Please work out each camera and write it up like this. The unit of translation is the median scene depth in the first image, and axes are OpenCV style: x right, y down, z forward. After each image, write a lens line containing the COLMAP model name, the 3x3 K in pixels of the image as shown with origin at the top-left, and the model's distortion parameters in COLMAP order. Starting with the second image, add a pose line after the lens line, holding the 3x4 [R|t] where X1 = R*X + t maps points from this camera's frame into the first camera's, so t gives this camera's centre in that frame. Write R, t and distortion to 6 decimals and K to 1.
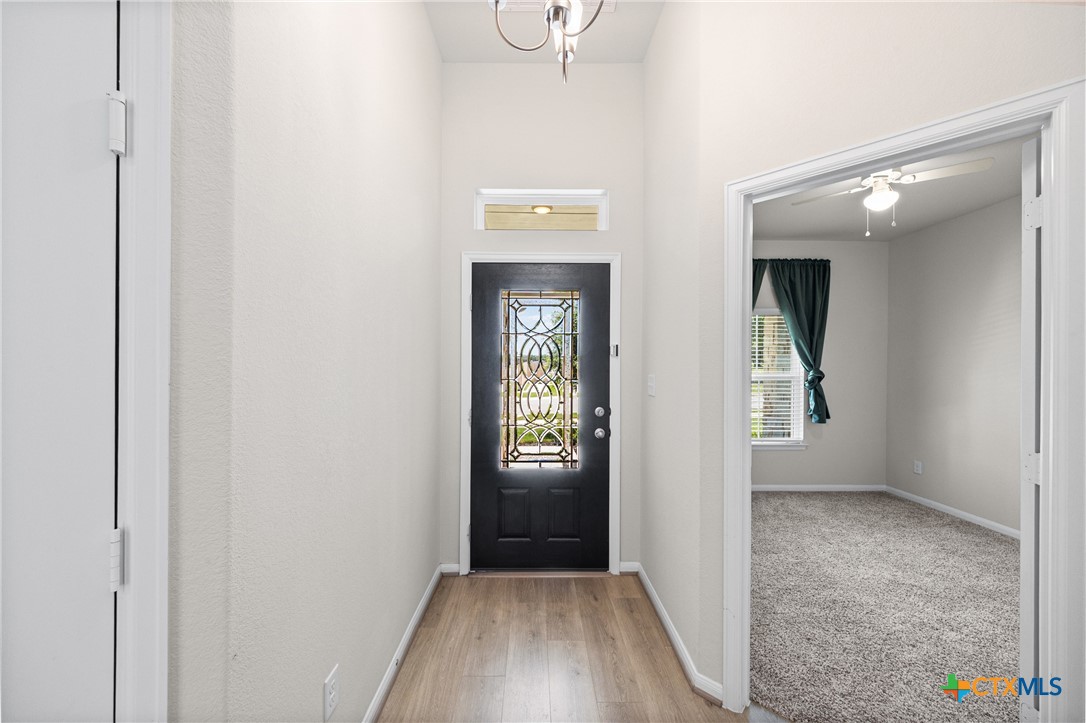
lens RADIAL K [[395.5, 0, 542.3], [0, 395.5, 366.4], [0, 0, 1]] dist [-0.012915, -0.000105]
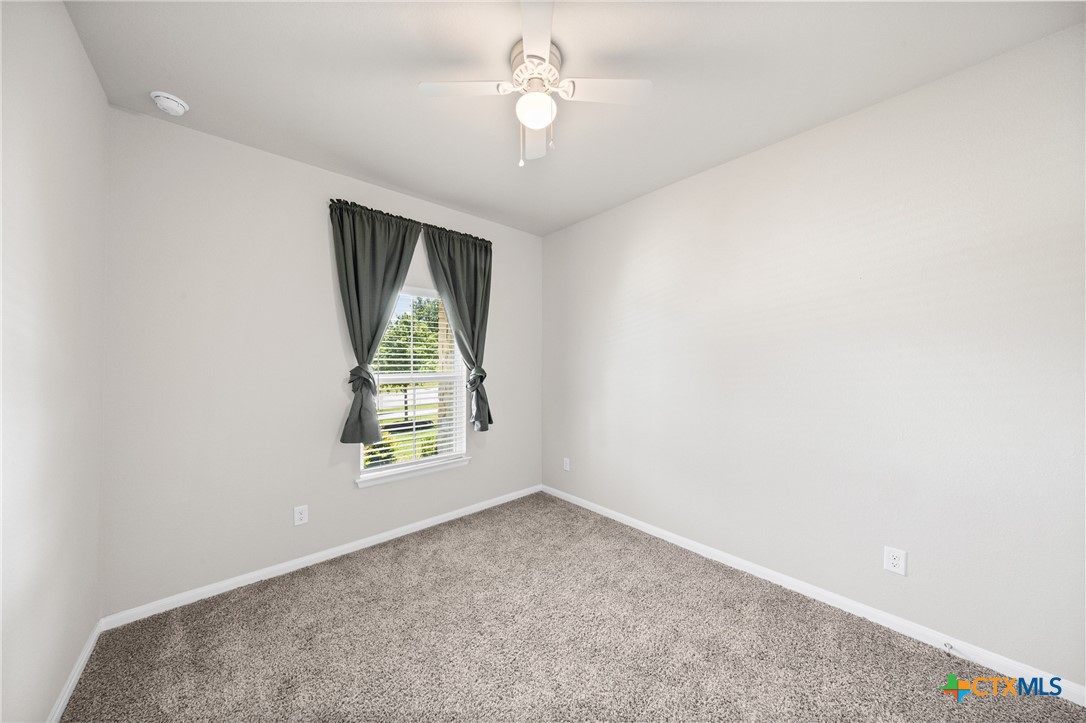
lens RADIAL K [[377.7, 0, 543.0], [0, 377.7, 361.5], [0, 0, 1]] dist [-0.001796, 0.000017]
pose [[0.745551, -0.002342, 0.666444, 0.260478], [0.006866, 0.999968, -0.004167, -0.001028], [-0.666413, 0.007683, 0.745543, 0.302422]]
